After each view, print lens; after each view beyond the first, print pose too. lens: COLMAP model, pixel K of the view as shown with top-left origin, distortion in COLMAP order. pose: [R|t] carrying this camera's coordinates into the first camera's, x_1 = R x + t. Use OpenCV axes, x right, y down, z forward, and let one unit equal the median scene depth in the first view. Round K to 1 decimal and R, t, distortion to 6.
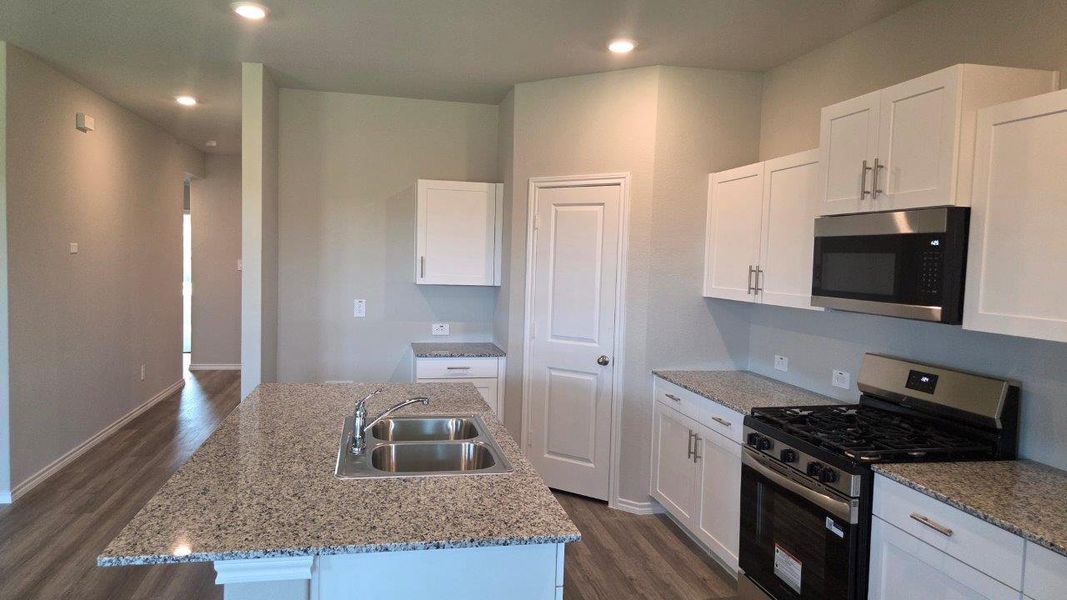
lens RADIAL K [[708.8, 0, 526.6], [0, 708.8, 299.5], [0, 0, 1]] dist [0.076289, -0.076310]
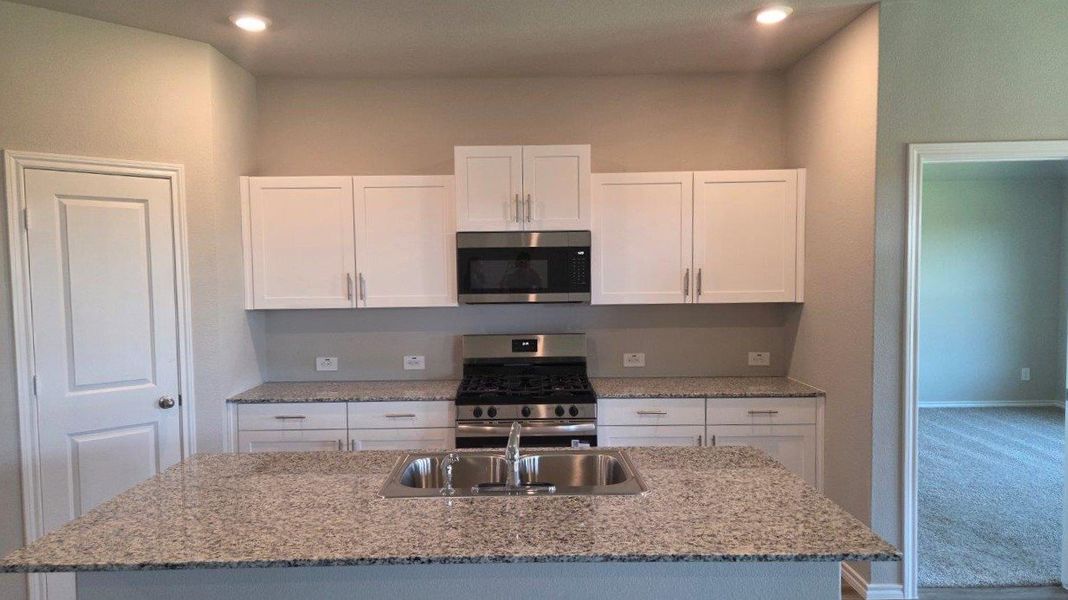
lens RADIAL K [[736.3, 0, 516.9], [0, 736.3, 314.0], [0, 0, 1]] dist [0.054712, -0.000632]
pose [[0.214323, -0.090058, 0.972602, -0.929411], [0.076202, 0.994247, 0.075271, -0.067047], [-0.973786, 0.057982, 0.219953, 0.677422]]
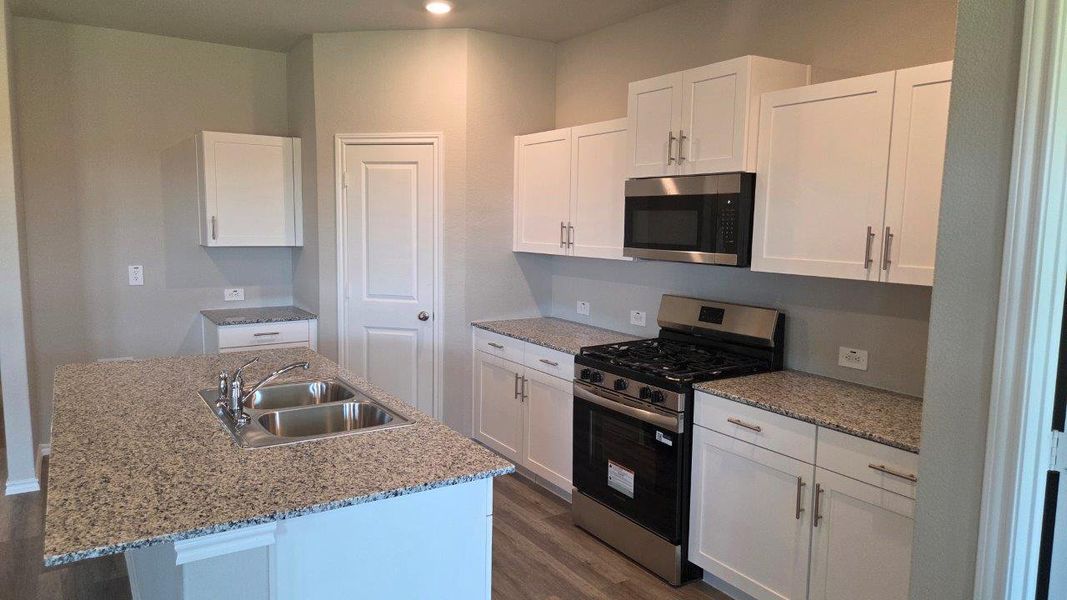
lens RADIAL K [[708.8, 0, 526.6], [0, 708.8, 299.5], [0, 0, 1]] dist [0.076289, -0.076310]
pose [[0.935705, -0.053887, 0.348645, -0.170054], [0.032200, 0.997186, 0.067707, -0.005094], [-0.351312, -0.052127, 0.934806, -0.025992]]
